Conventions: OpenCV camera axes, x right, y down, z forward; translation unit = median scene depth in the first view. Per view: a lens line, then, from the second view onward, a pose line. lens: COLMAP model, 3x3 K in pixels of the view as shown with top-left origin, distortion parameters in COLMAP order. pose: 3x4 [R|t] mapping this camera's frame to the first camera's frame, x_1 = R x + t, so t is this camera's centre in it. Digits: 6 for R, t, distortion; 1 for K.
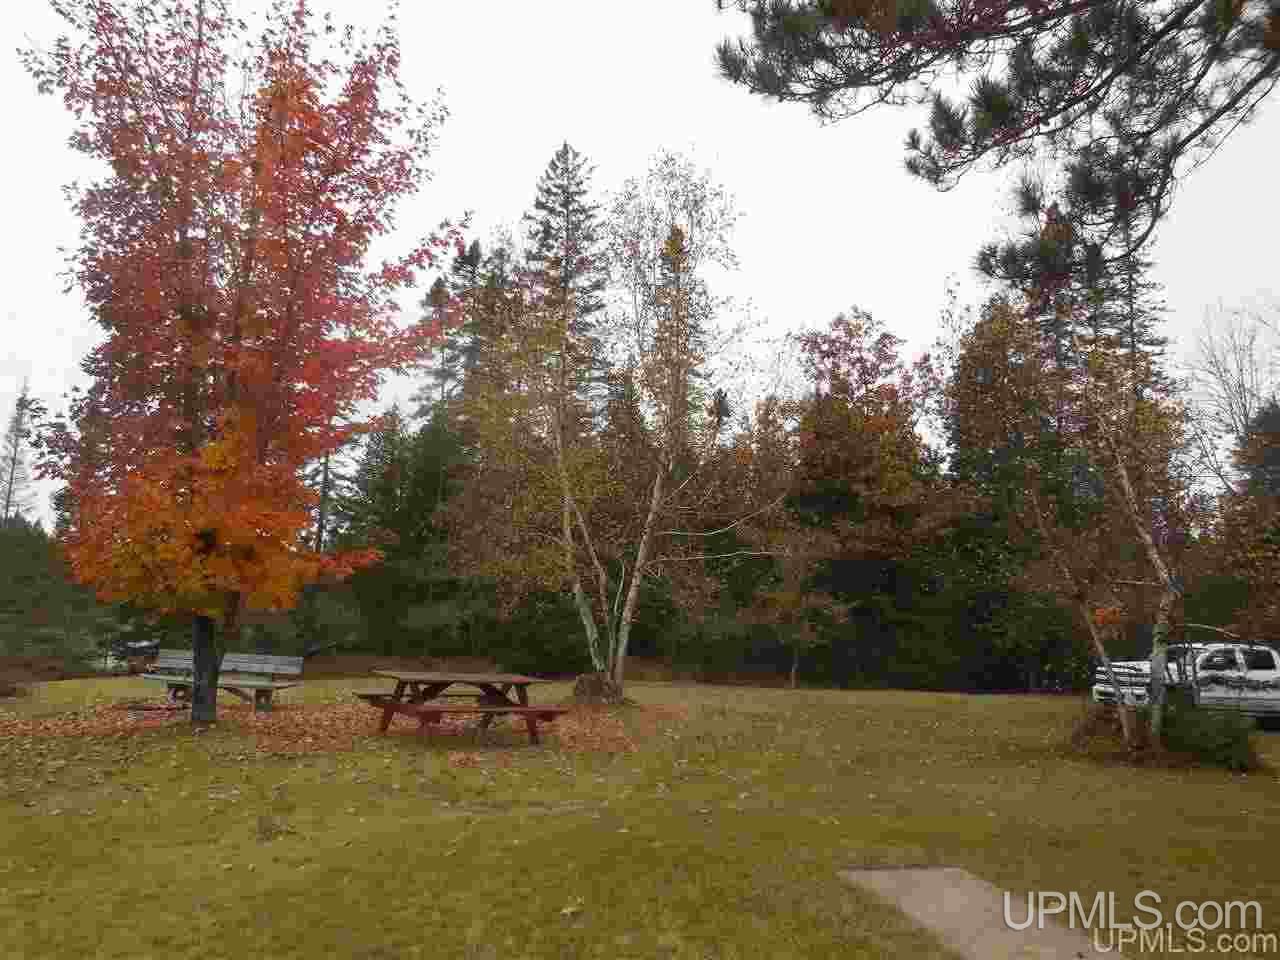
lens RADIAL K [[955.7, 0, 632.5], [0, 955.7, 484.2], [0, 0, 1]] dist [-0.010775, 0.003303]
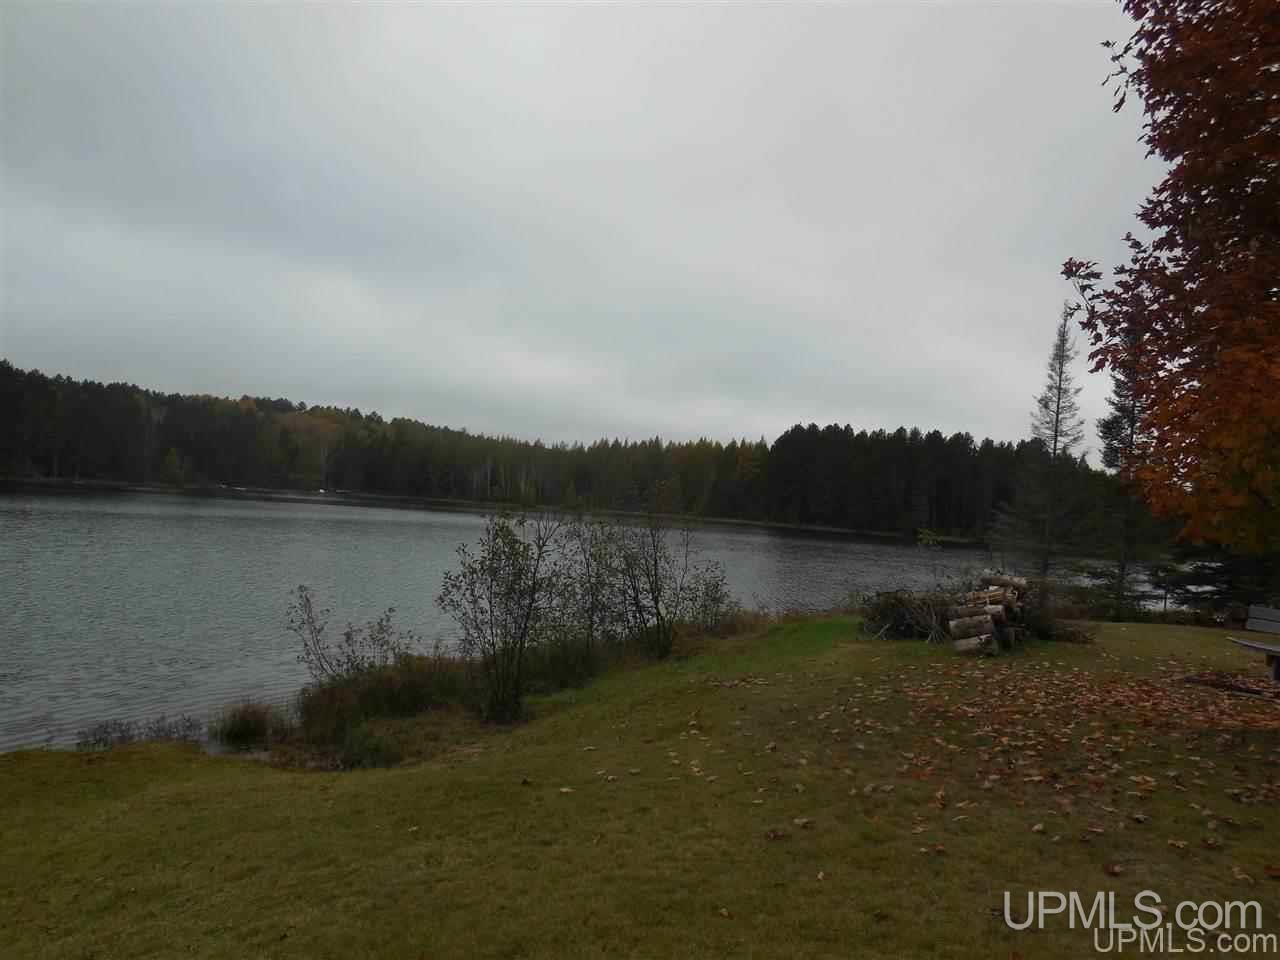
lens RADIAL K [[955.7, 0, 632.5], [0, 955.7, 484.2], [0, 0, 1]] dist [-0.010775, 0.003303]
pose [[0.541225, -0.006193, -0.840855, -0.141766], [0.063785, 0.997394, 0.033710, 0.023028], [0.838455, -0.071879, 0.540210, 0.212588]]
